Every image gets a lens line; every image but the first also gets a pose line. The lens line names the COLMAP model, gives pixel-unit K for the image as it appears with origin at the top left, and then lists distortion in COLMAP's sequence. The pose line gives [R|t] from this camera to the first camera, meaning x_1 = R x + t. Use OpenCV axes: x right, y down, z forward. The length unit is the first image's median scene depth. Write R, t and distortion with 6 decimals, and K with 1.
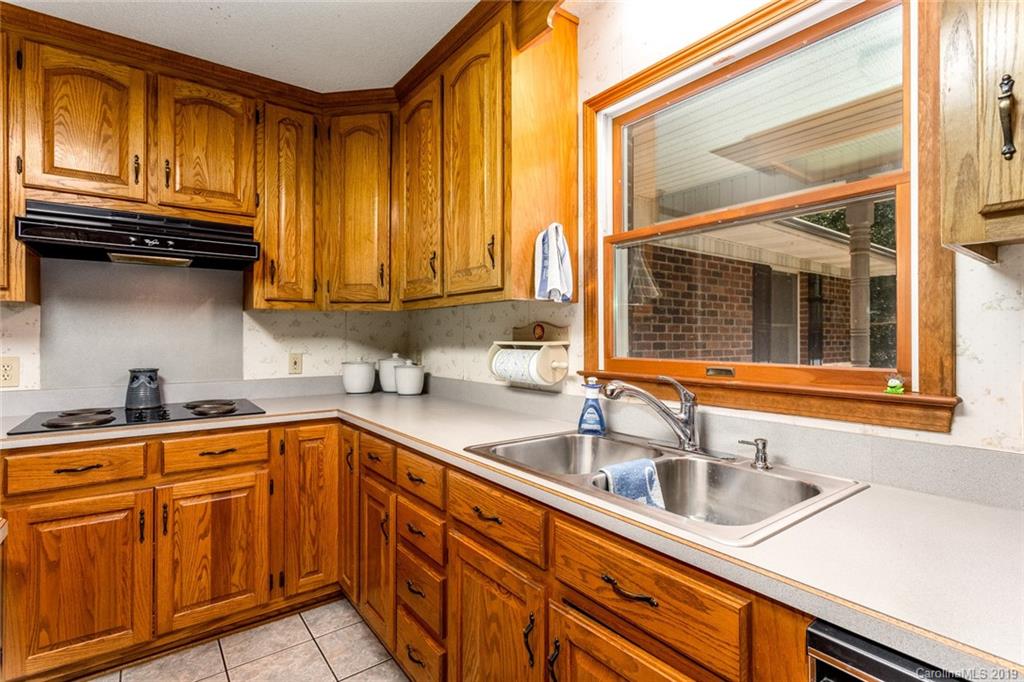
lens RADIAL K [[486.6, 0, 514.2], [0, 486.6, 335.5], [0, 0, 1]] dist [0.001768, 0.001085]
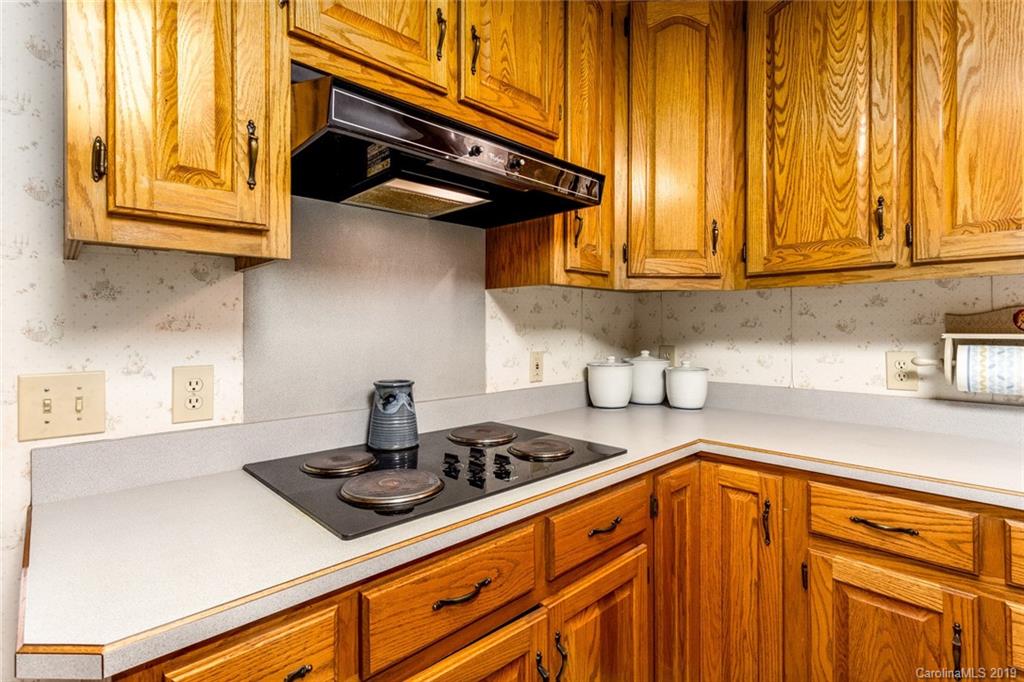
lens RADIAL K [[486.6, 0, 508.3], [0, 486.6, 328.3], [0, 0, 1]] dist [0.001768, 0.001085]
pose [[0.992588, -0.002037, 0.121509, -0.699726], [0.001802, 0.999996, 0.002042, 0.001634], [-0.121512, -0.001808, 0.992588, 0.388945]]
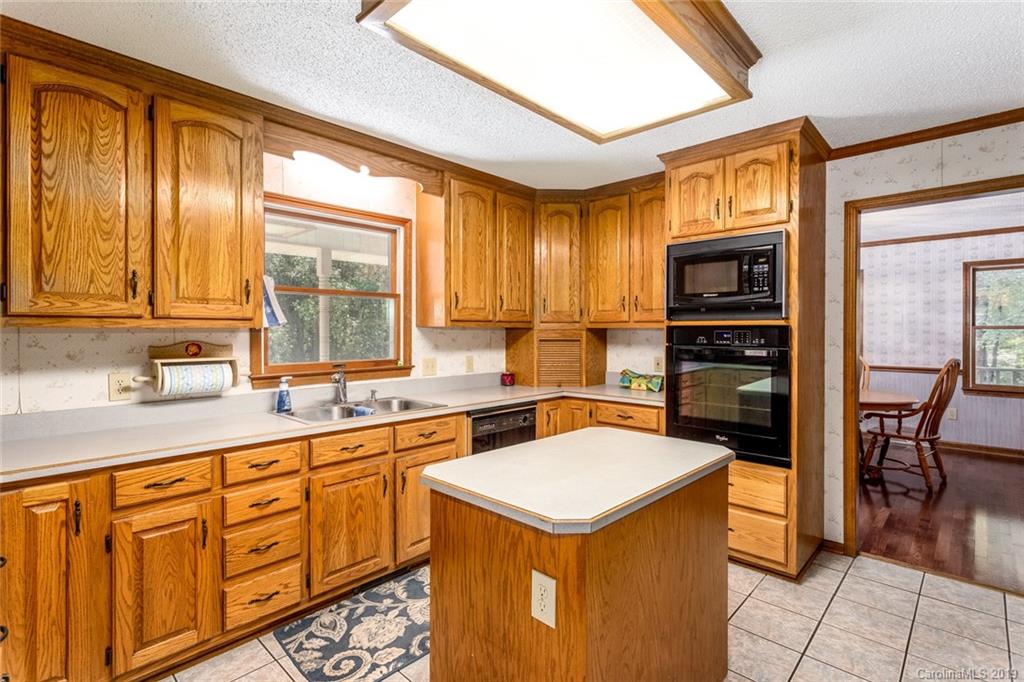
lens RADIAL K [[486.6, 0, 516.6], [0, 486.6, 334.9], [0, 0, 1]] dist [0.001768, 0.001085]
pose [[-0.175676, -0.009048, 0.984406, -1.175795], [-0.004082, 0.999956, 0.008462, -0.052789], [-0.984440, -0.002532, -0.175706, 0.402841]]
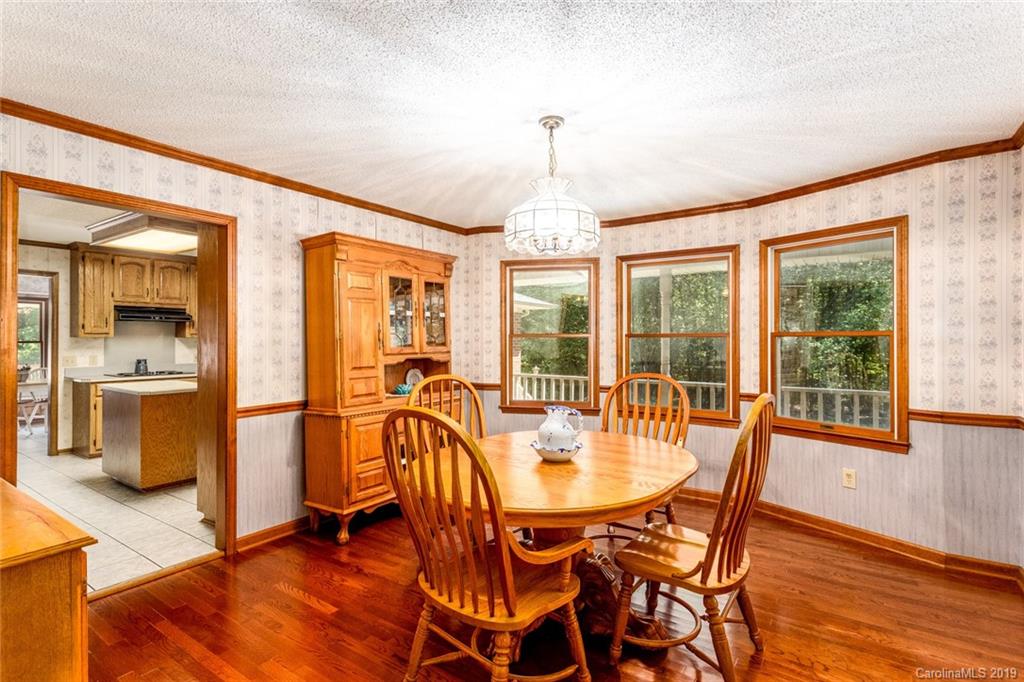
lens RADIAL K [[486.6, 0, 519.2], [0, 486.6, 338.4], [0, 0, 1]] dist [0.001768, 0.001085]
pose [[0.944342, 0.004434, 0.328934, 0.375169], [-0.004661, 0.999989, -0.000099, -0.061885], [-0.328931, -0.001440, 0.944353, -2.398733]]
